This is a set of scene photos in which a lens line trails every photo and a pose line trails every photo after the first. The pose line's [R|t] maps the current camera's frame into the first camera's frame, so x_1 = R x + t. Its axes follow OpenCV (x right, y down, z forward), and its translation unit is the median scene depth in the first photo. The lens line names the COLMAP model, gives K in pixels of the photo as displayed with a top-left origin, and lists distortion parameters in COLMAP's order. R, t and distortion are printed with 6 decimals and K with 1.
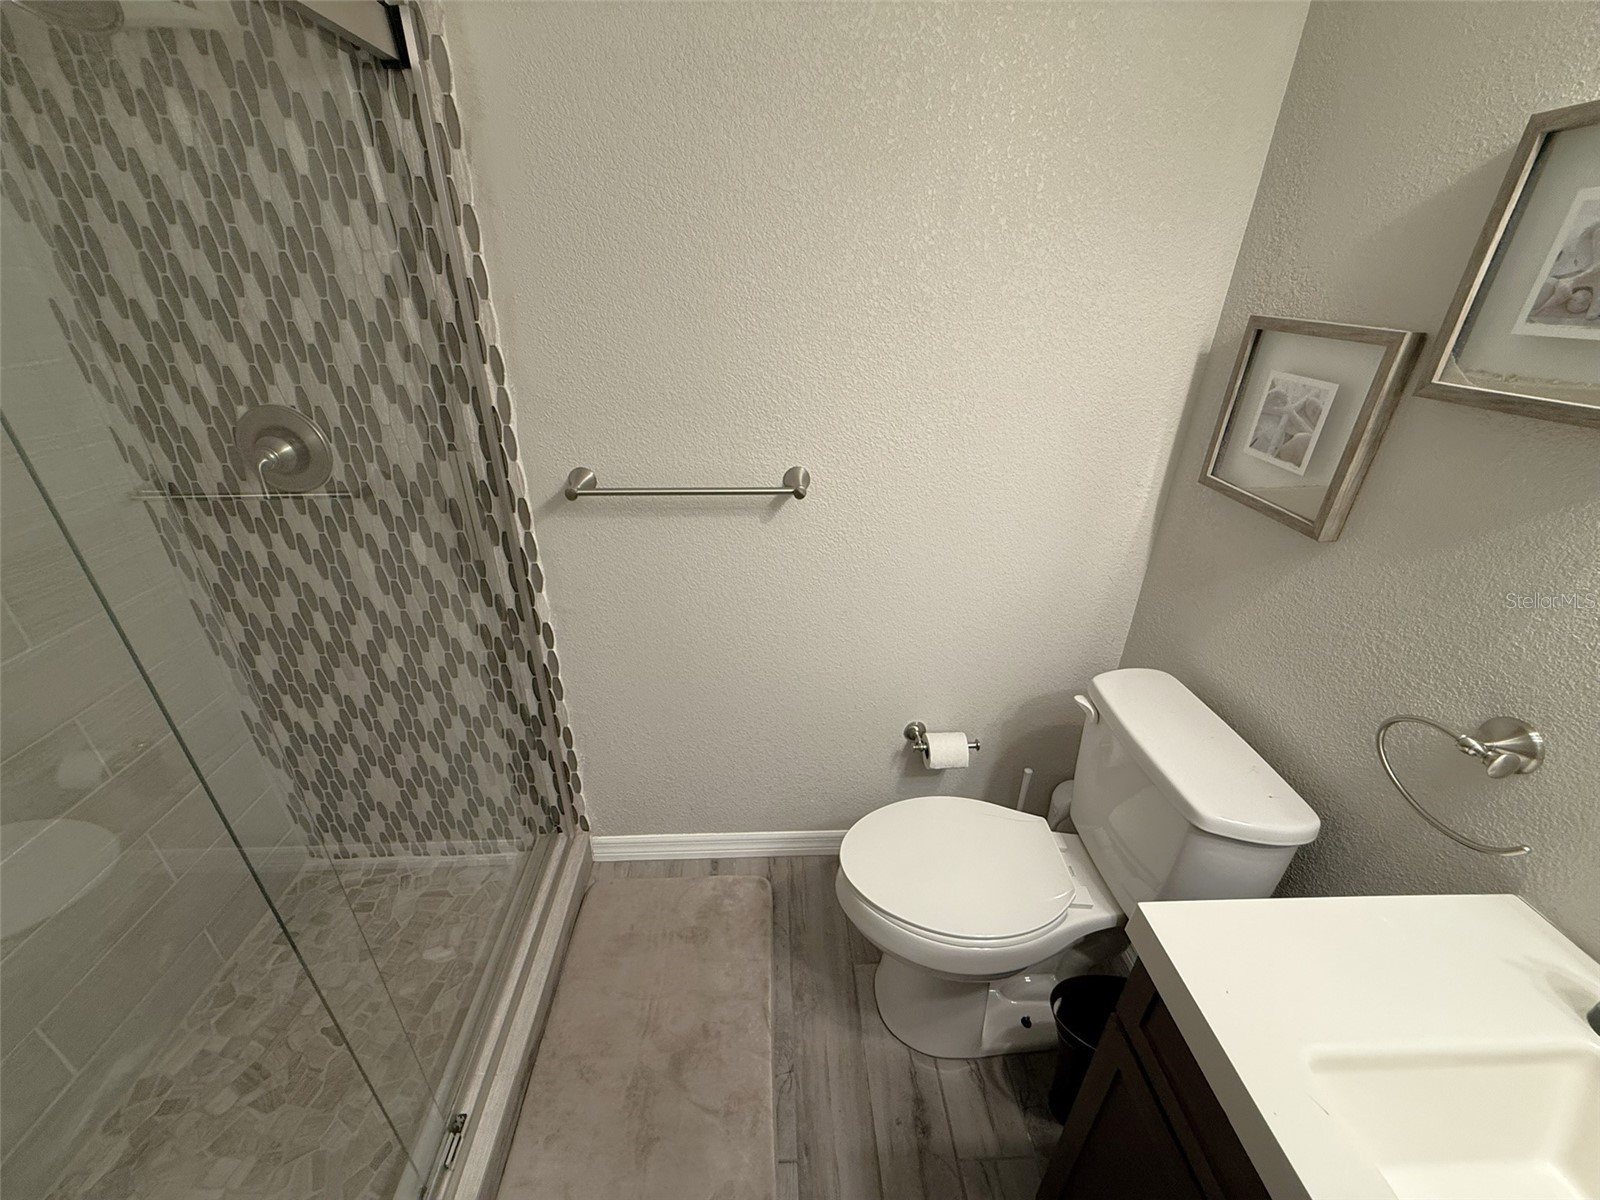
lens RADIAL K [[637.7, 0, 795.4], [0, 637.7, 600.1], [0, 0, 1]] dist [-0.001094, 0.000374]
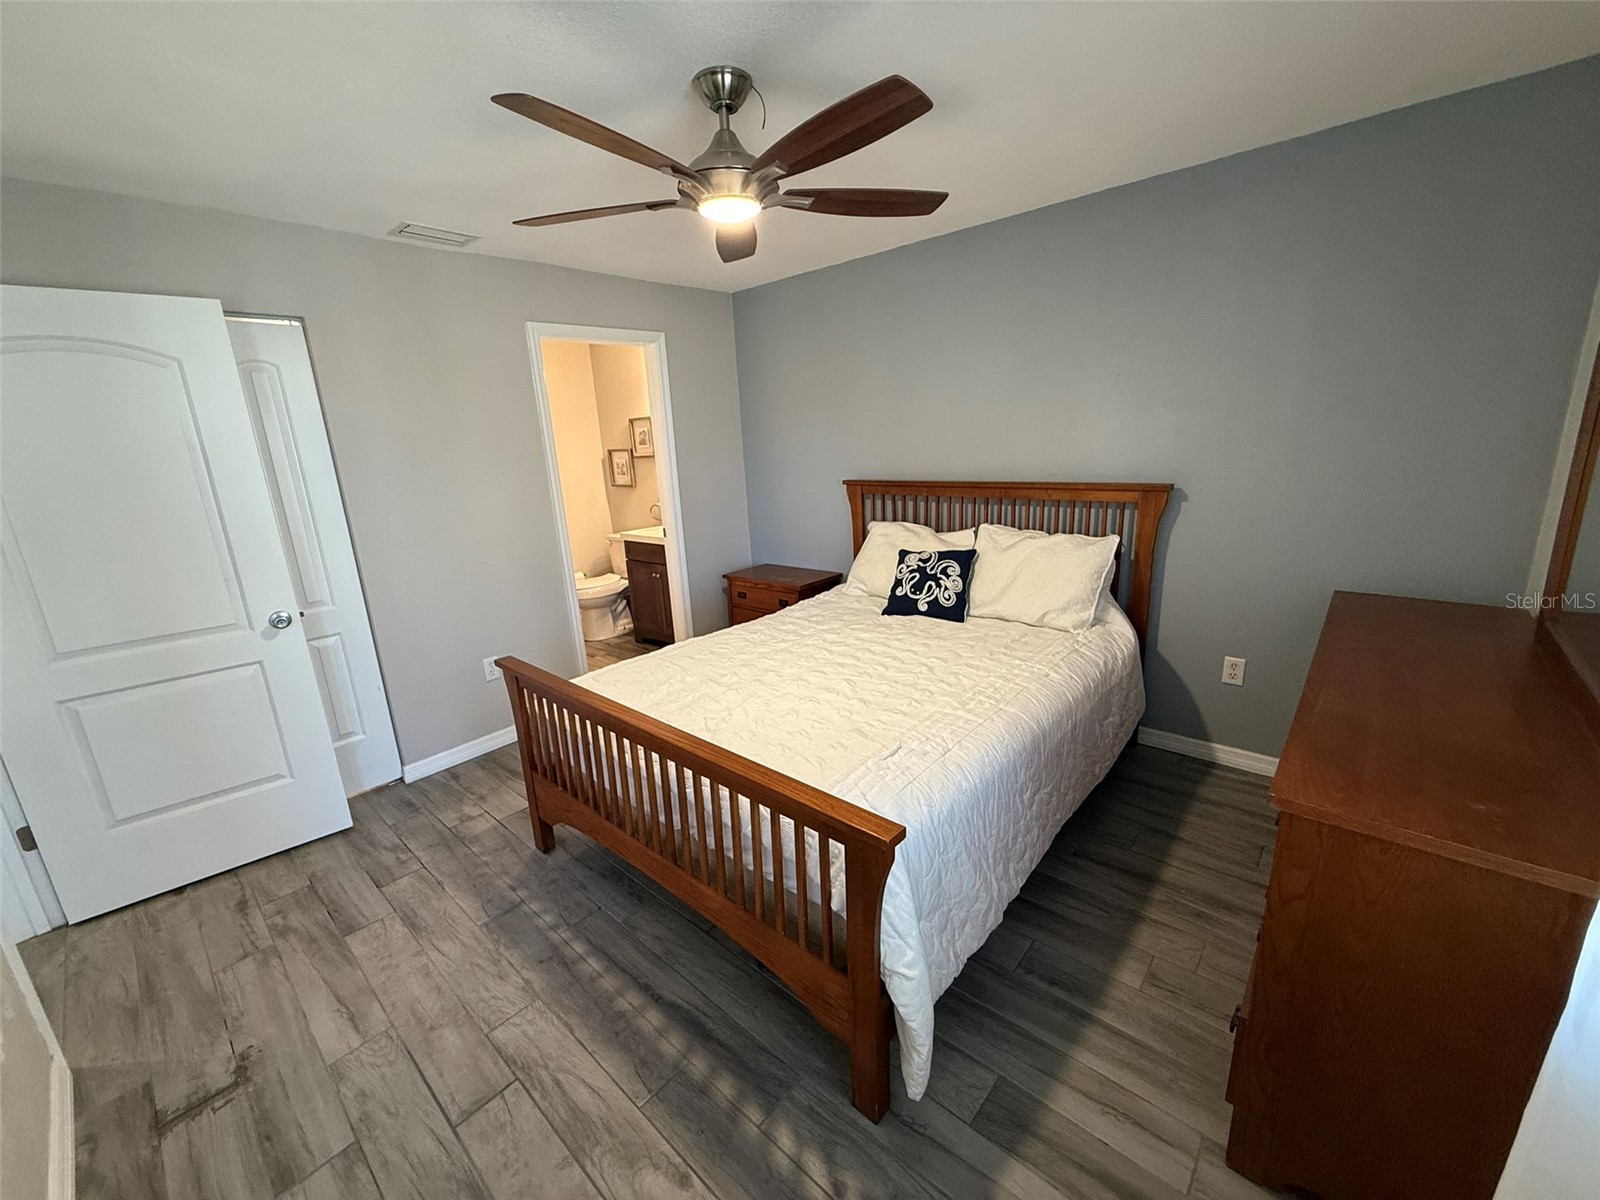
lens RADIAL K [[637.7, 0, 799.7], [0, 637.7, 598.4], [0, 0, 1]] dist [-0.001094, 0.000374]
pose [[0.693410, -0.229608, 0.682981, -1.562159], [0.384436, 0.919577, -0.081158, 1.319710], [-0.609419, 0.318839, 0.725913, -2.593107]]
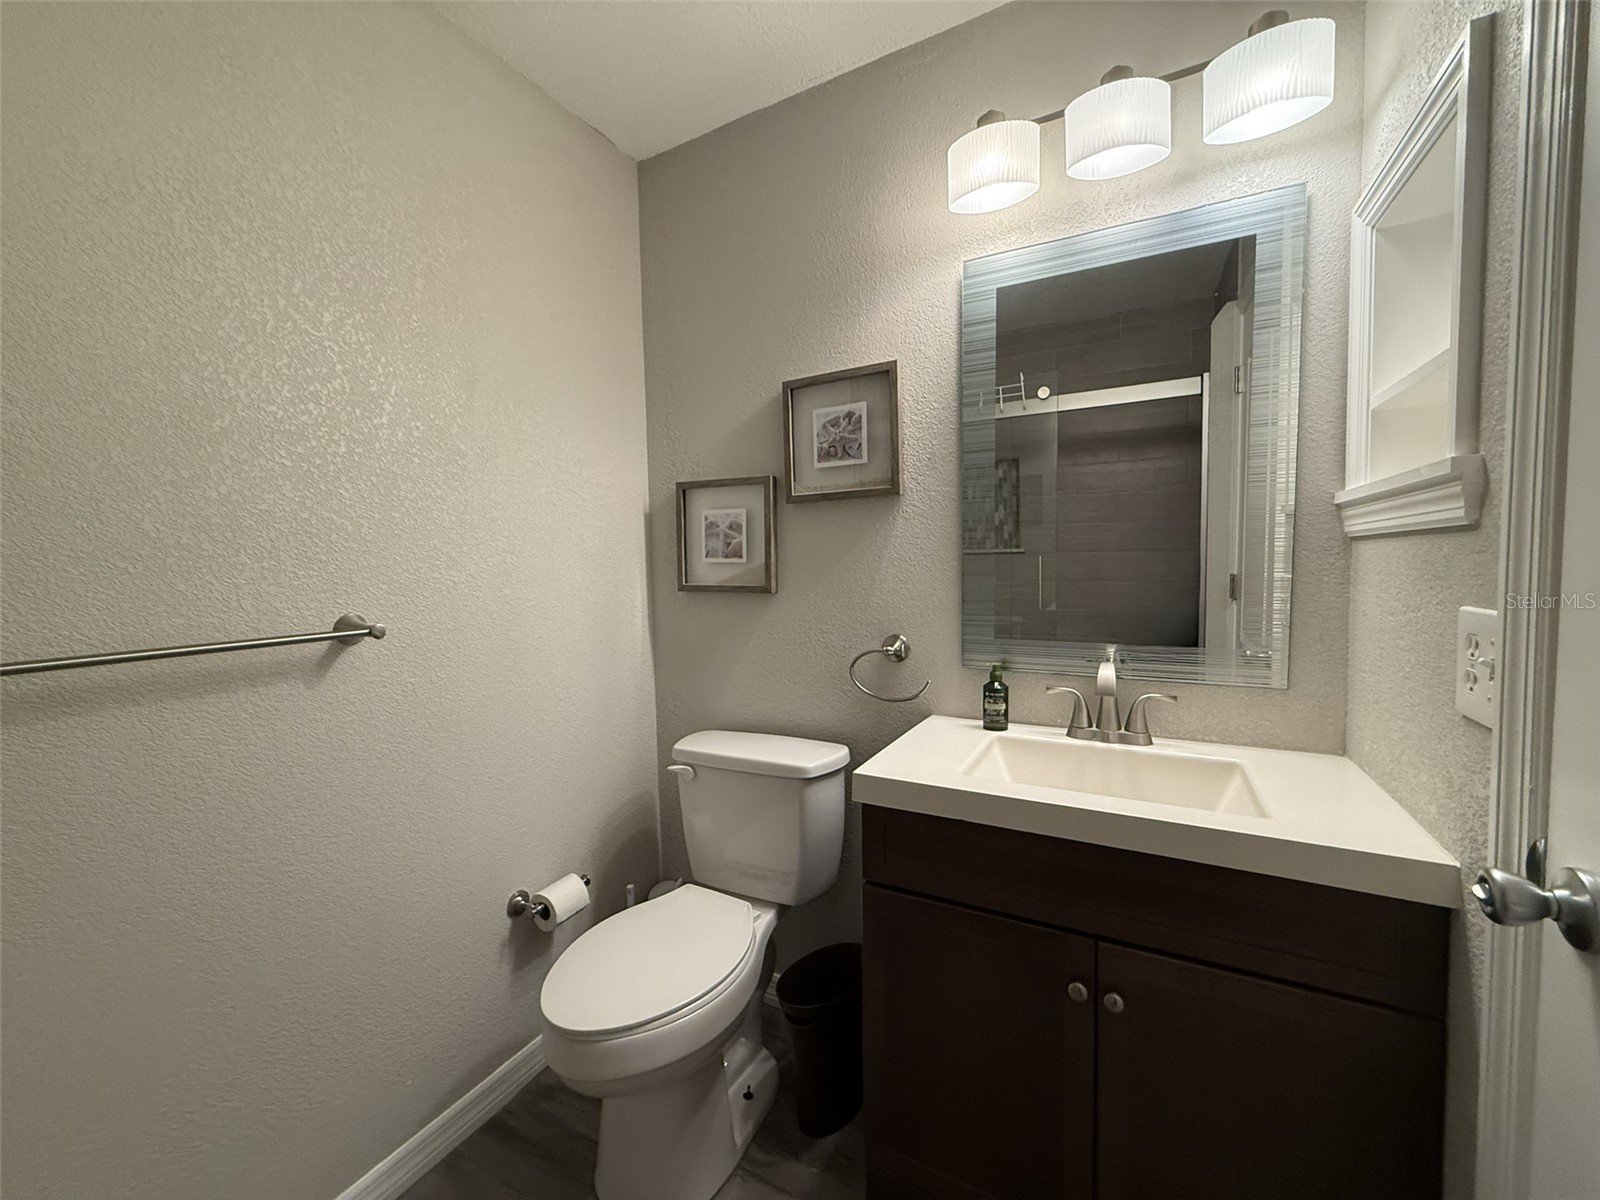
lens RADIAL K [[637.7, 0, 798.6], [0, 637.7, 597.0], [0, 0, 1]] dist [-0.001094, 0.000374]
pose [[0.515696, -0.074471, 0.853529, -0.442701], [0.414655, 0.893465, -0.172576, 0.183261], [-0.749746, 0.442916, 0.491636, 0.107558]]
